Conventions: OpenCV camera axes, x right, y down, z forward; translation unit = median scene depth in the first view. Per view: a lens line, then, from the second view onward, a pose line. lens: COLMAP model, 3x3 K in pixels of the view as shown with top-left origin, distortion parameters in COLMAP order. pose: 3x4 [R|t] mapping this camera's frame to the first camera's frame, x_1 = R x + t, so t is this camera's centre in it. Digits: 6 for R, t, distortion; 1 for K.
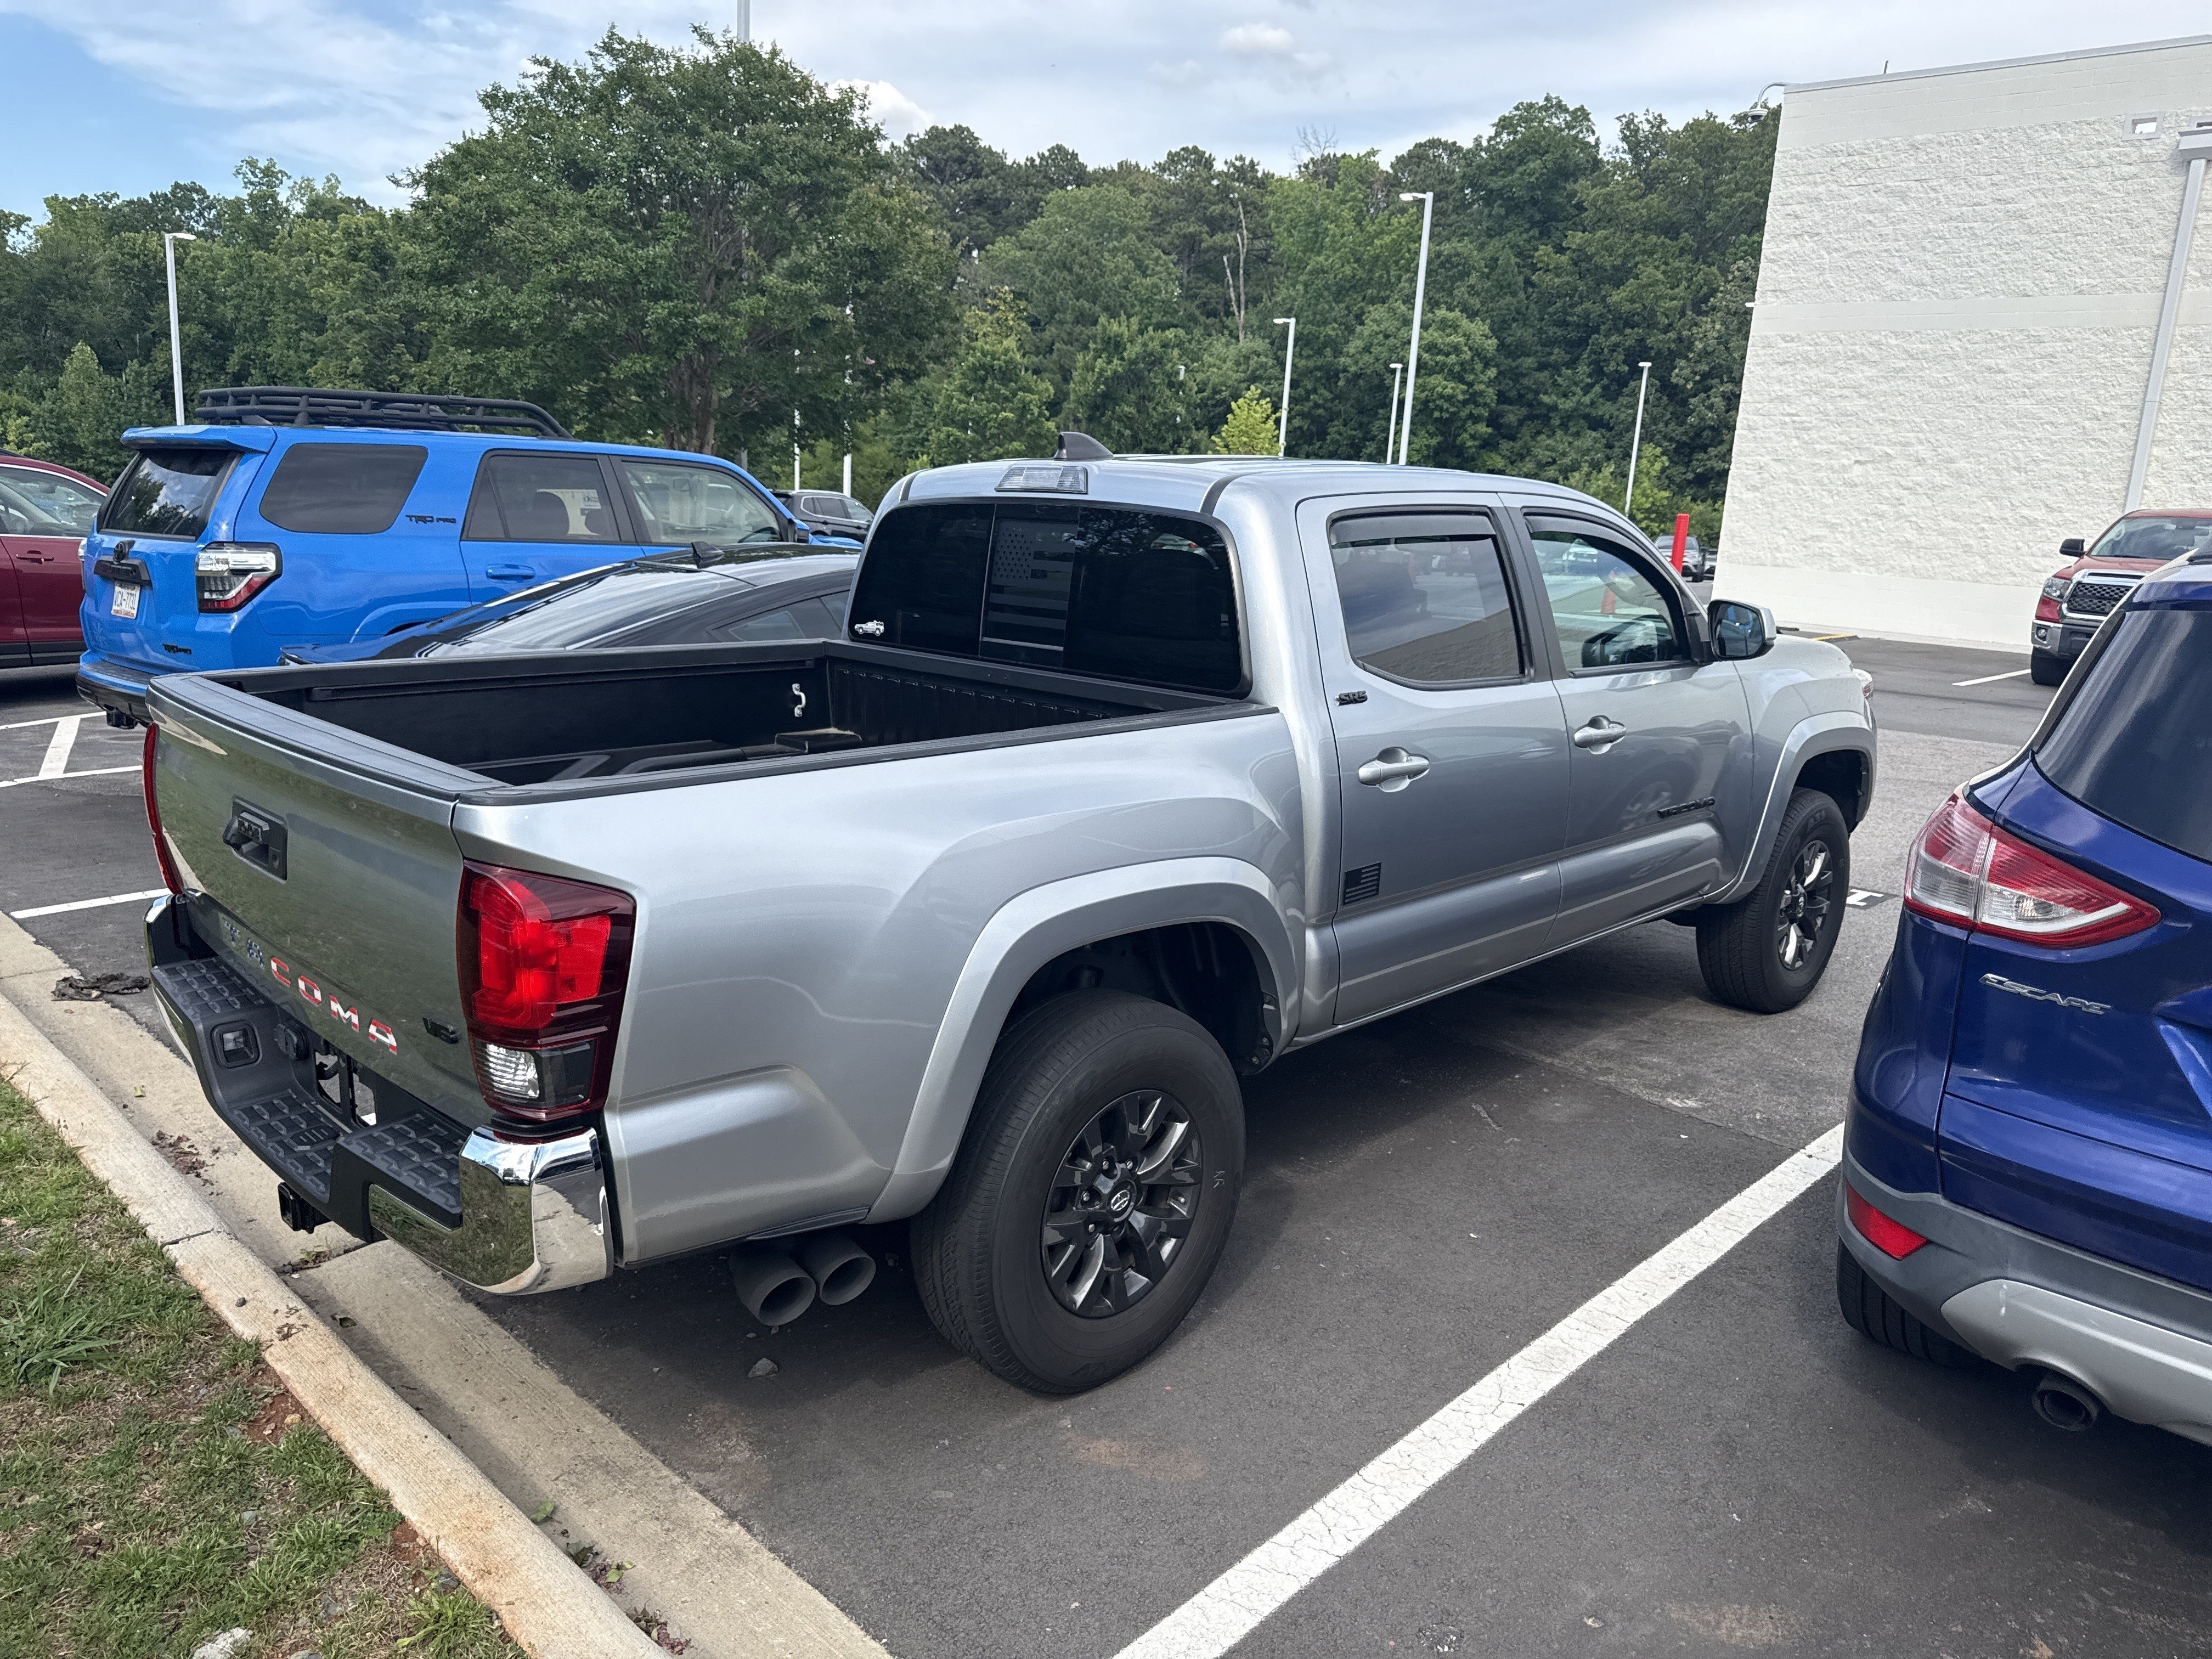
lens RADIAL K [[1584.7, 0, 1102.7], [0, 1584.7, 821.1], [0, 0, 1]] dist [0.020031, -0.023329]
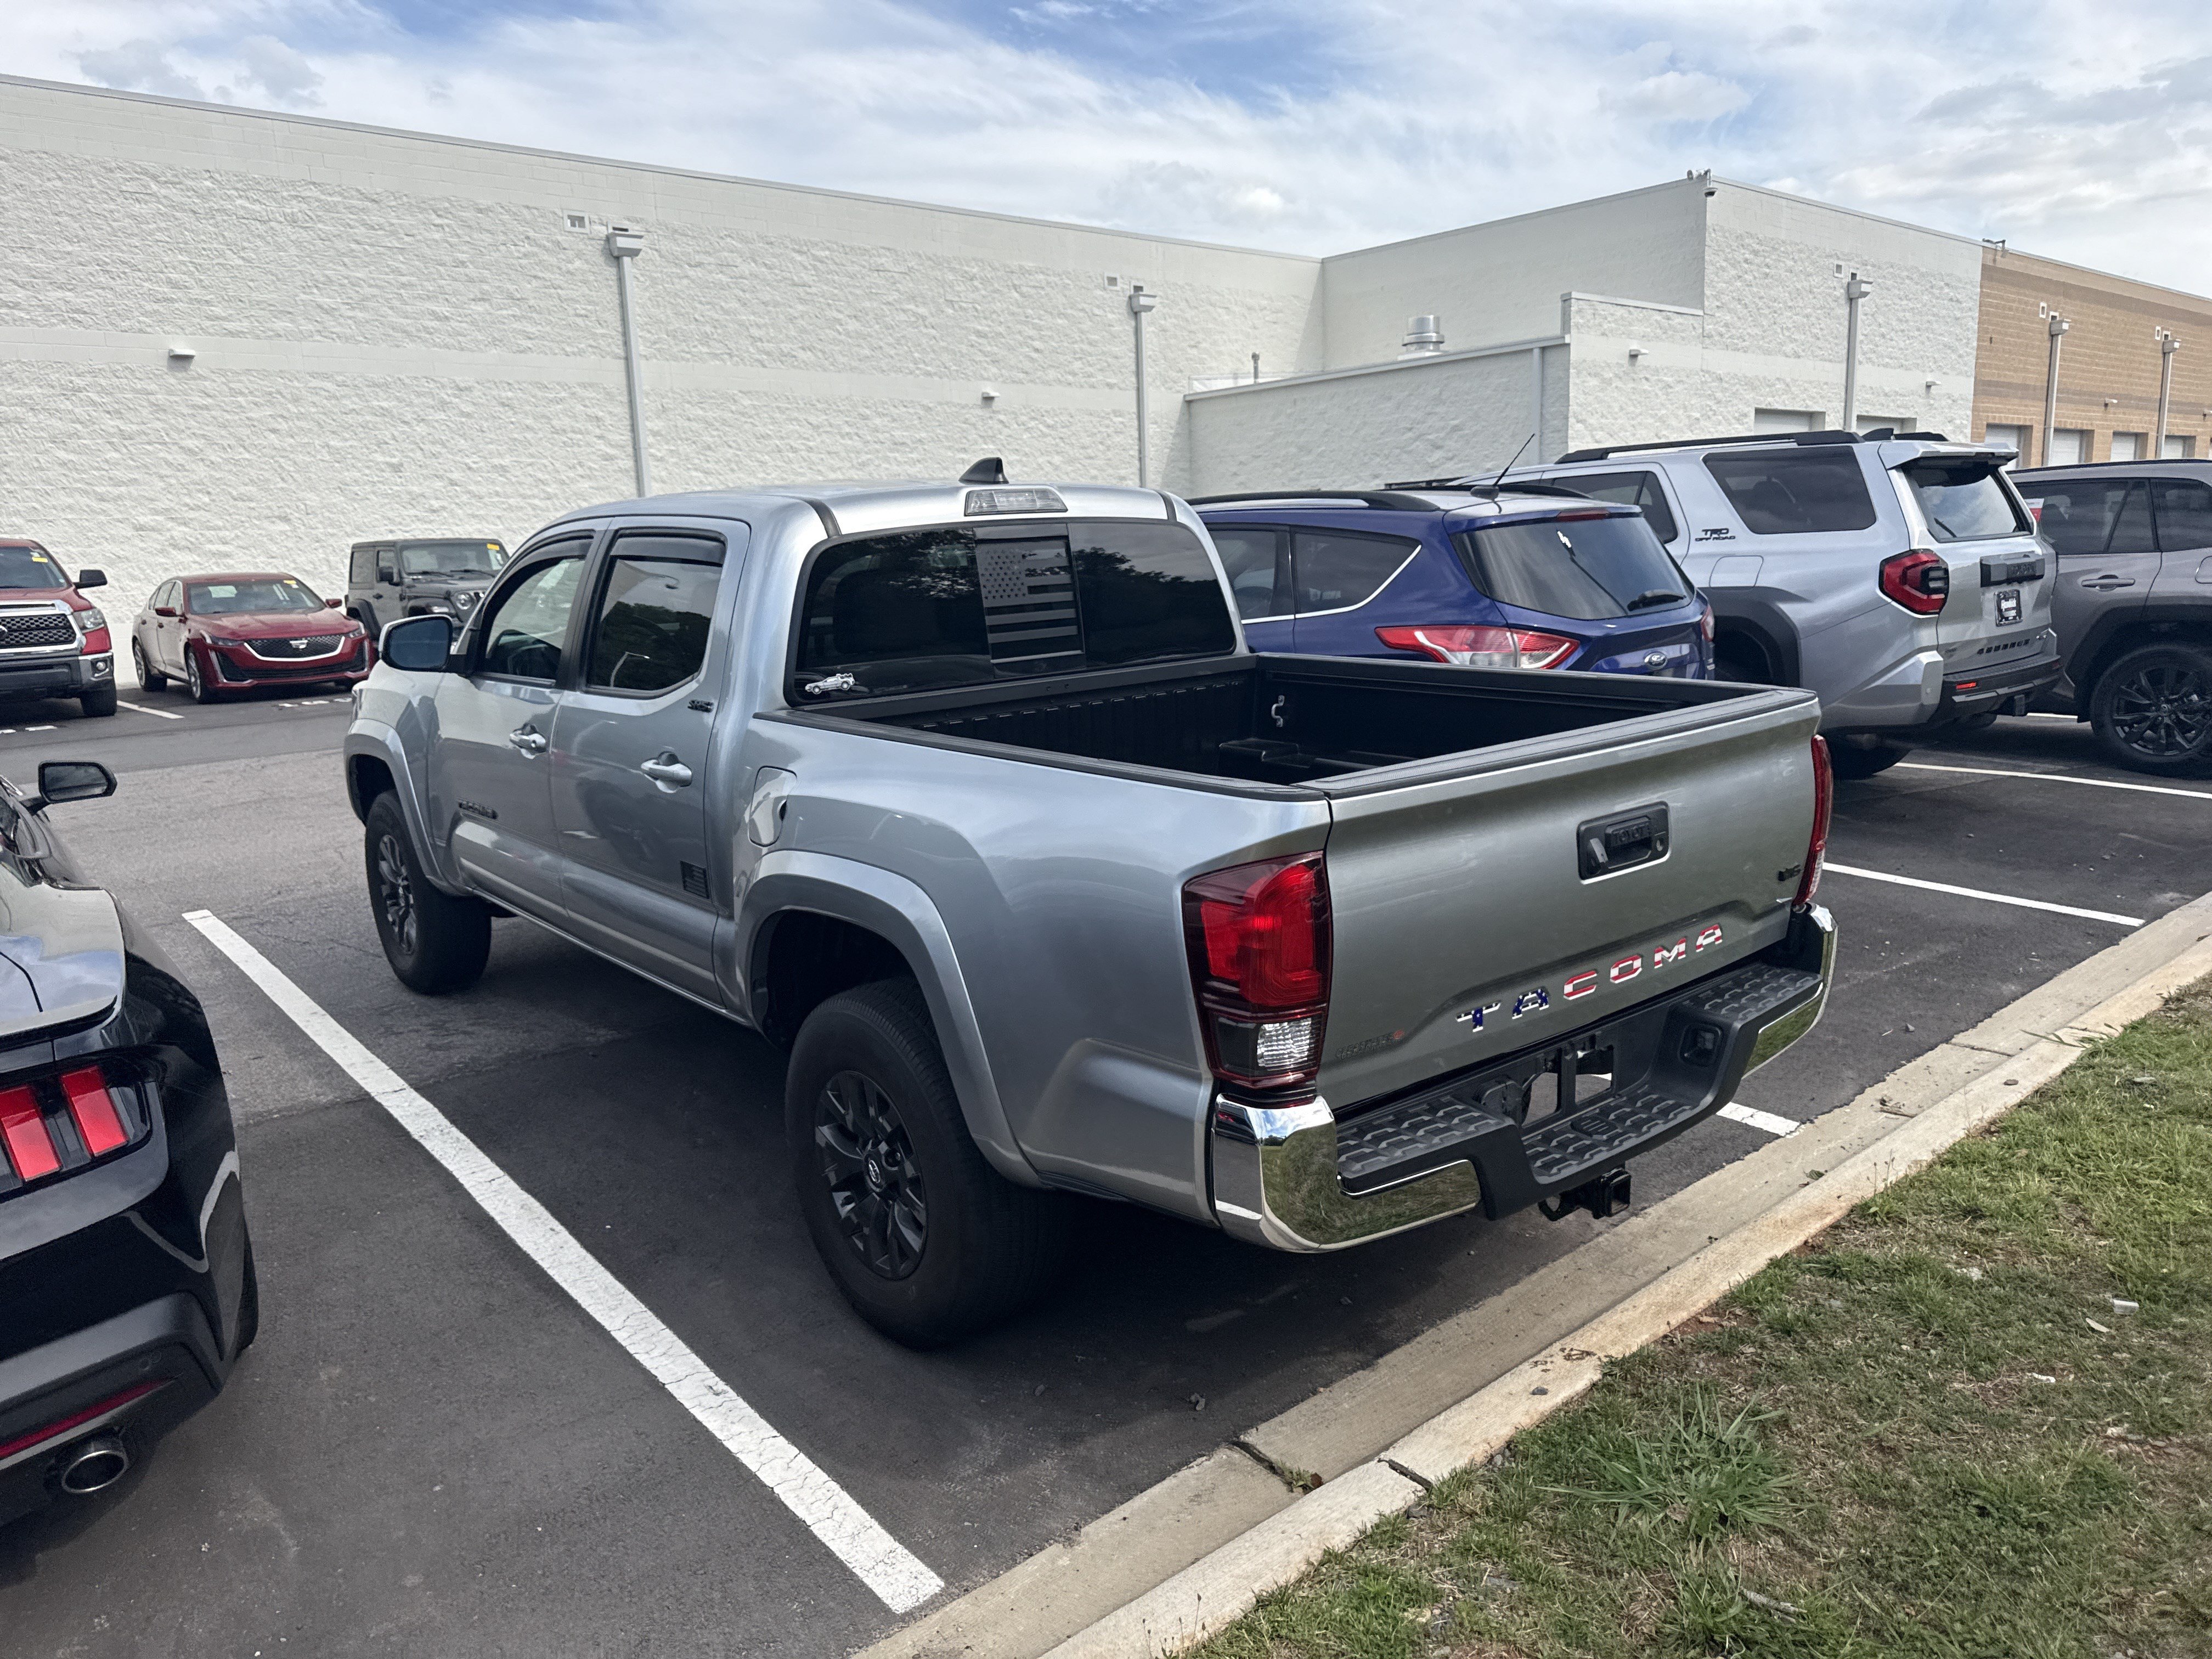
lens RADIAL K [[1584.7, 0, 1114.0], [0, 1584.7, 836.6], [0, 0, 1]] dist [0.020031, -0.023329]
pose [[0.101469, -0.236457, 0.966329, -0.641763], [0.244787, 0.947413, 0.206125, -0.118674], [-0.964253, 0.215629, 0.154015, 0.473339]]
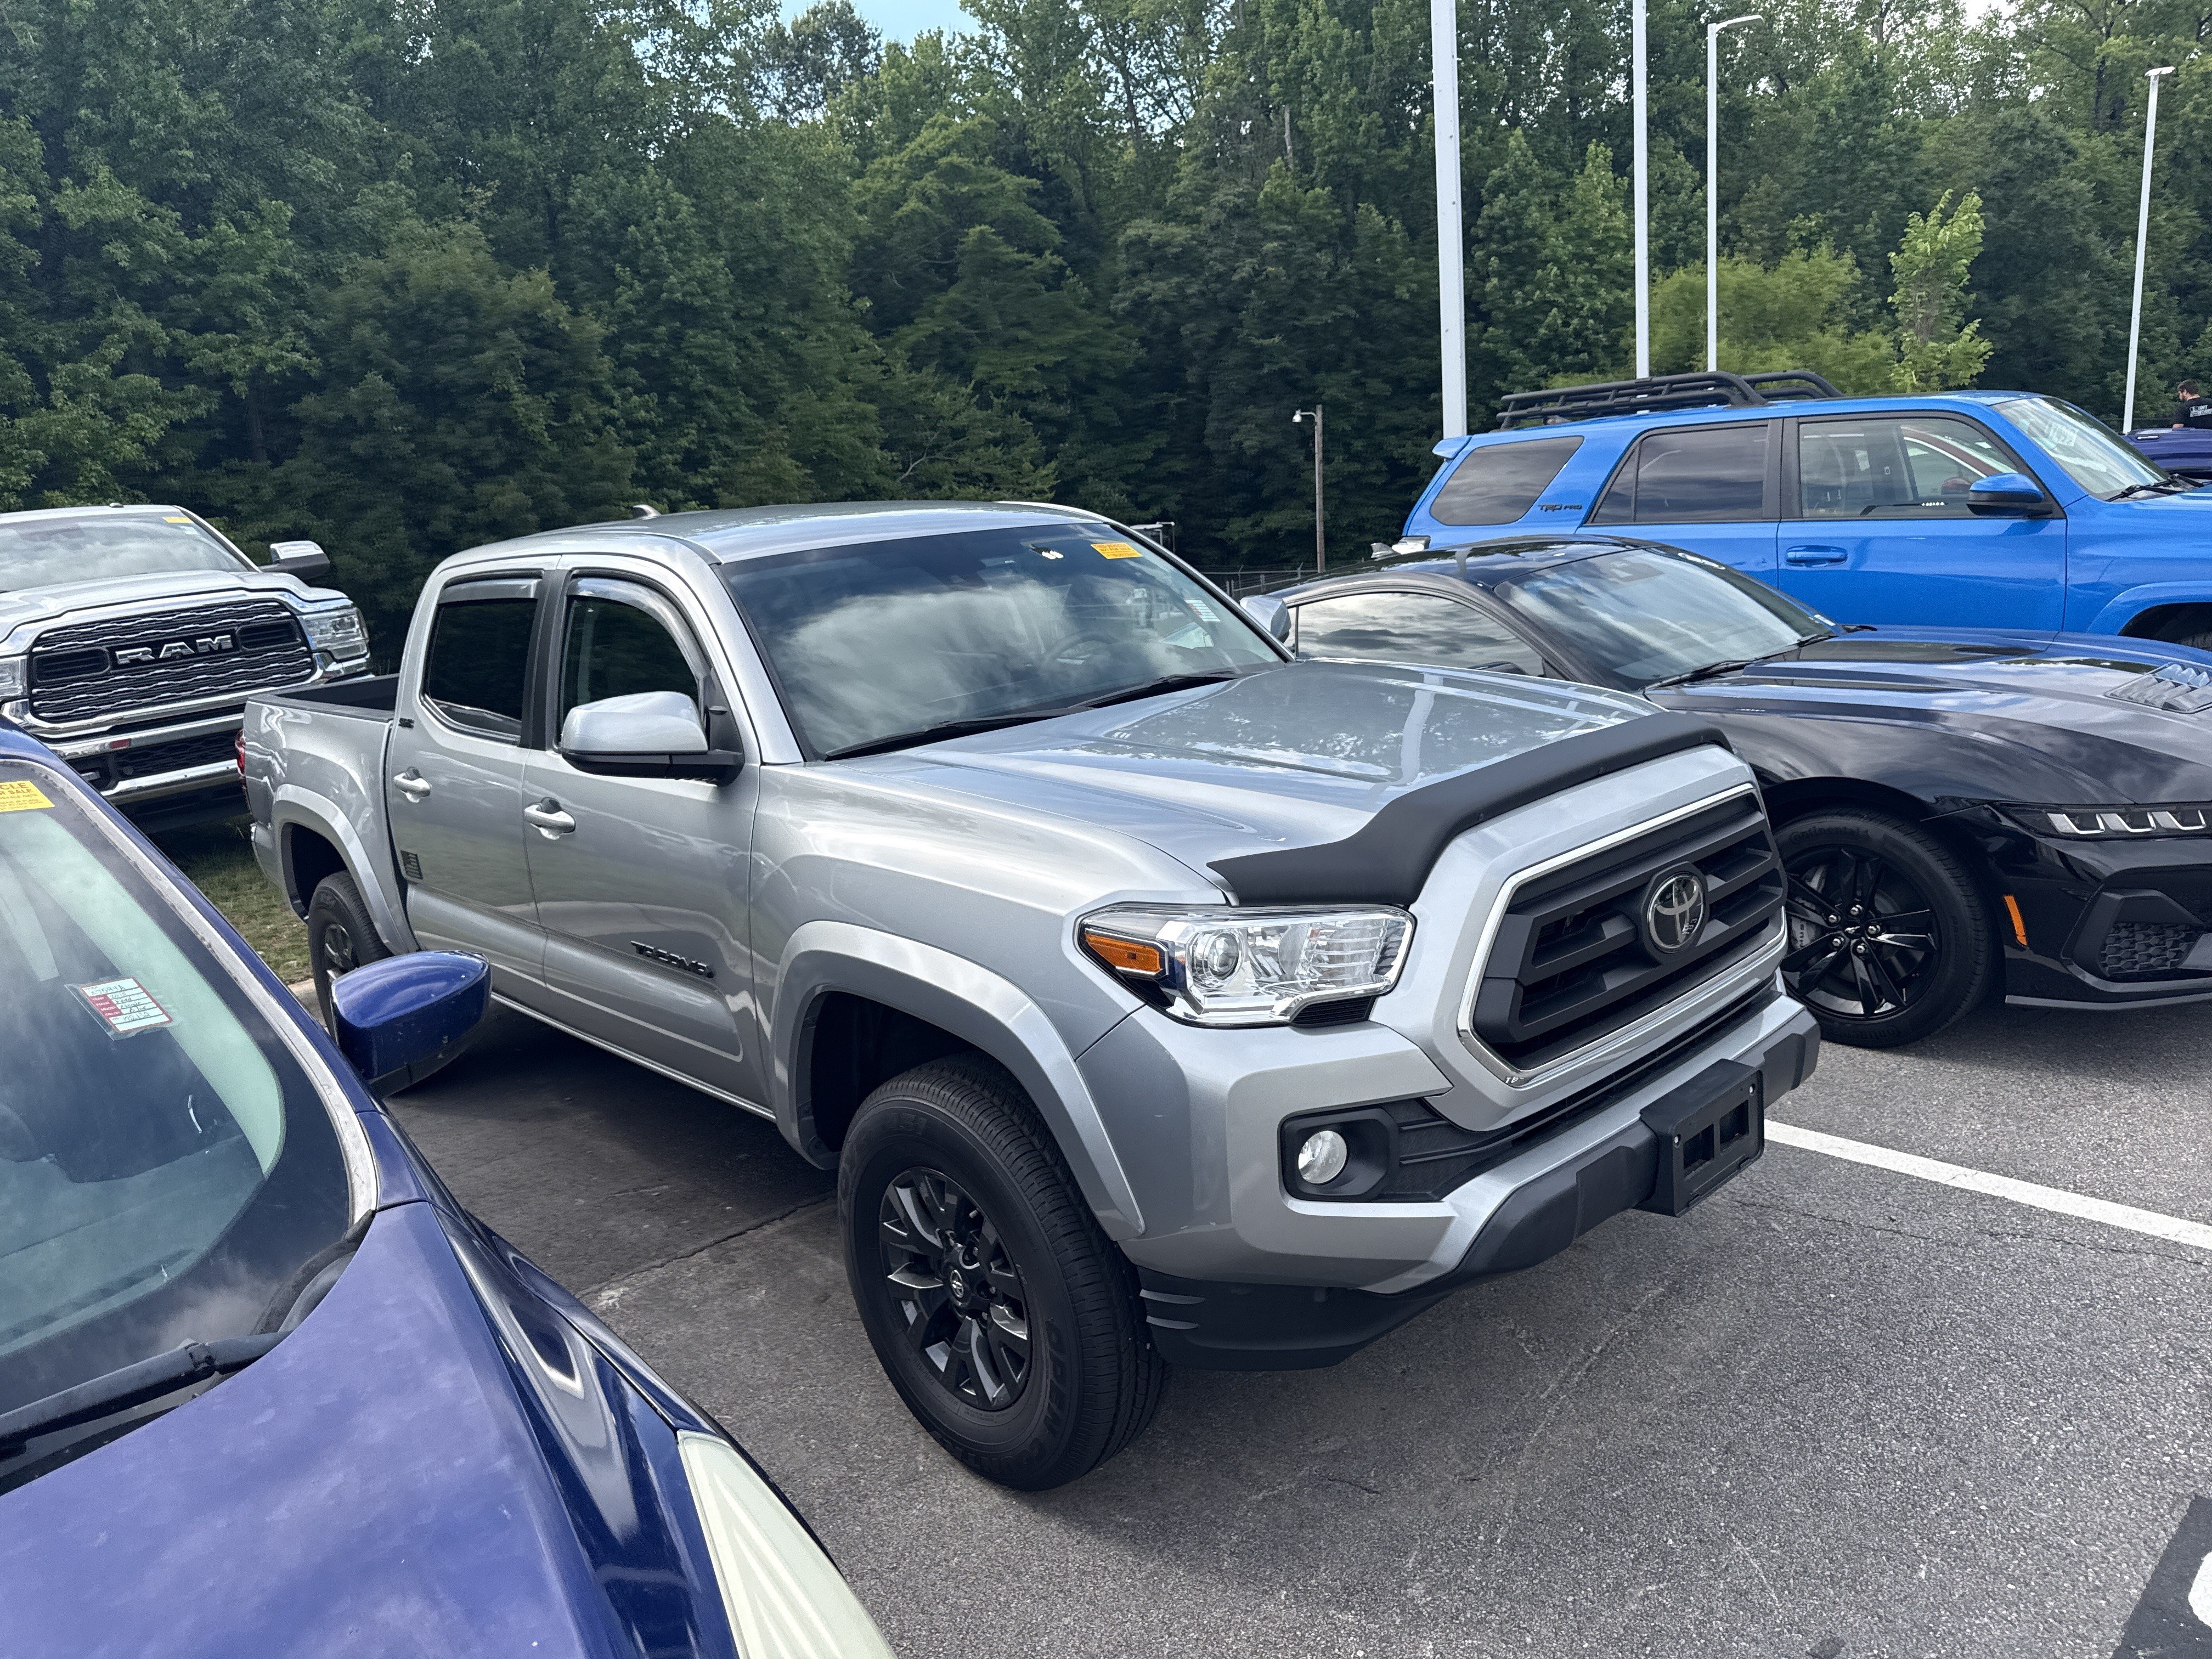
lens RADIAL K [[1584.7, 0, 1092.8], [0, 1584.7, 818.9], [0, 0, 1]] dist [0.020031, -0.023329]
pose [[-0.049374, 0.182681, -0.981932, 0.751762], [-0.123379, 0.974485, 0.187500, -0.165868], [0.991131, 0.130408, -0.025575, 0.836555]]
